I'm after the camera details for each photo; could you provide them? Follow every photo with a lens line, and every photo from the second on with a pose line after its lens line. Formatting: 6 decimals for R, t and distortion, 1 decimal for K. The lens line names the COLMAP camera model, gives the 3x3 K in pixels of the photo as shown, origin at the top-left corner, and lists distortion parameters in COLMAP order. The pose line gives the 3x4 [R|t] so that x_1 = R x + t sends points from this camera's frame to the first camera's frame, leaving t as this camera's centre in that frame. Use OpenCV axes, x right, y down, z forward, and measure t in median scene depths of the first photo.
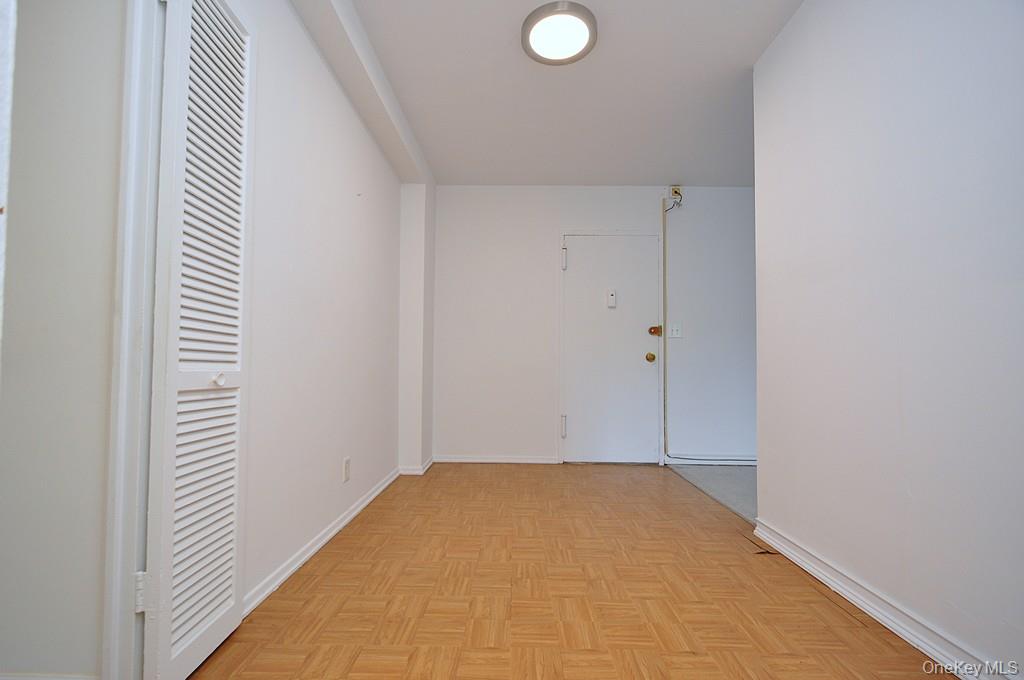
lens RADIAL K [[445.0, 0, 508.0], [0, 445.0, 351.0], [0, 0, 1]] dist [0.001322, -0.000249]
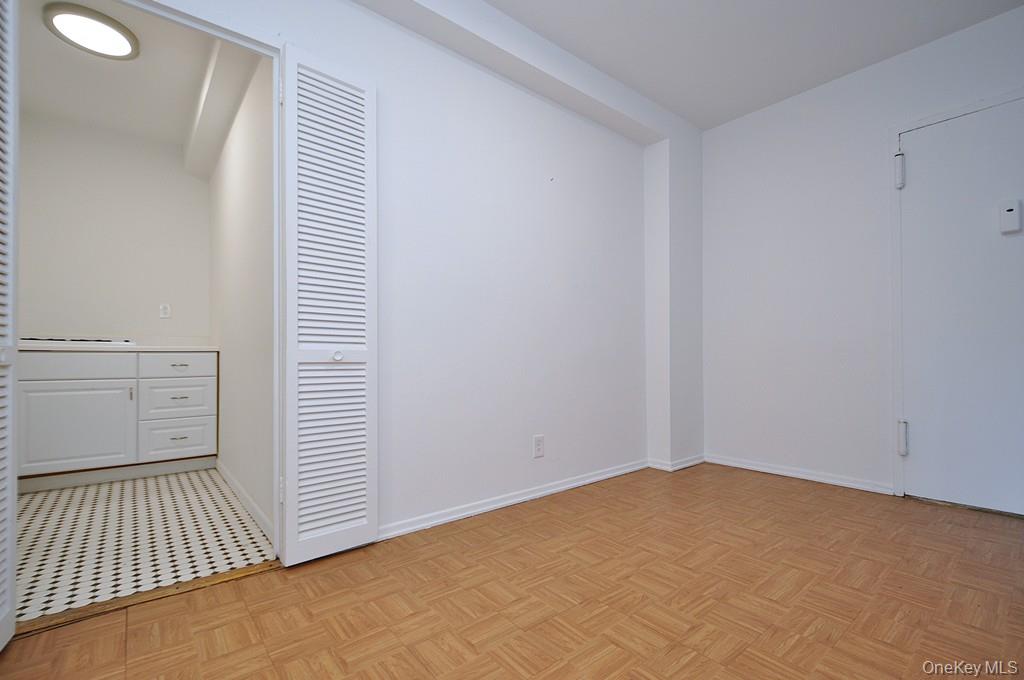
lens RADIAL K [[453.9, 0, 511.1], [0, 453.9, 351.7], [0, 0, 1]] dist [-0.000215, -0.001084]
pose [[0.647851, -0.020656, -0.761487, 0.428779], [0.038393, 0.999247, 0.005558, 0.035552], [0.760799, -0.032837, 0.648156, 0.273331]]
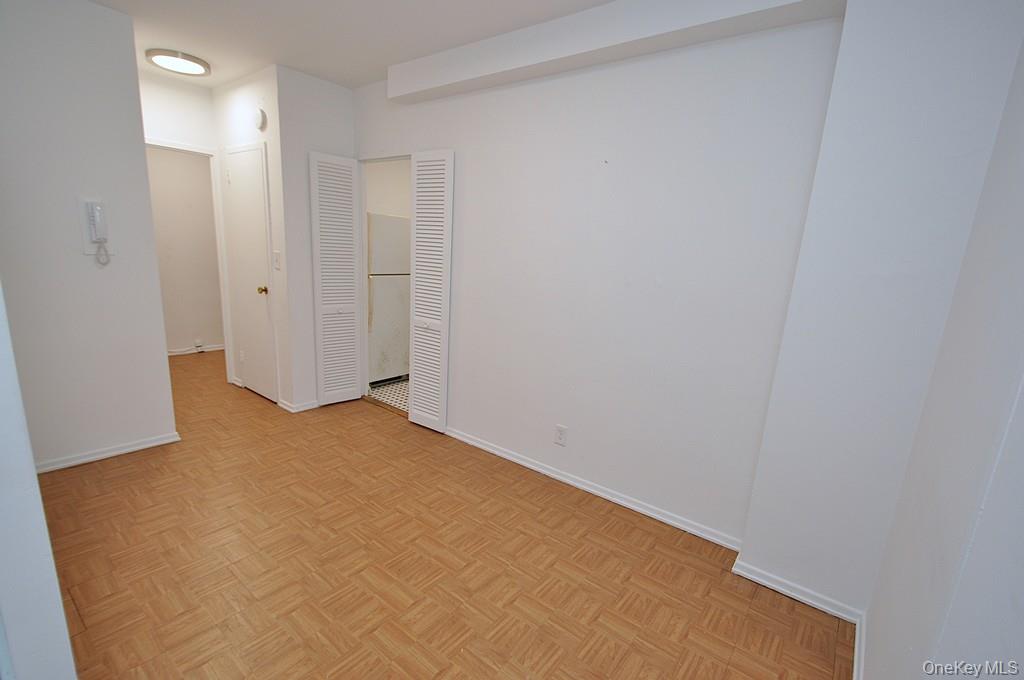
lens RADIAL K [[453.9, 0, 511.1], [0, 453.9, 351.7], [0, 0, 1]] dist [-0.000215, -0.001084]
pose [[-0.594164, 0.127596, -0.794159, 0.614841], [-0.038906, 0.981623, 0.186824, -0.155621], [0.803402, 0.141902, -0.578281, 1.586478]]
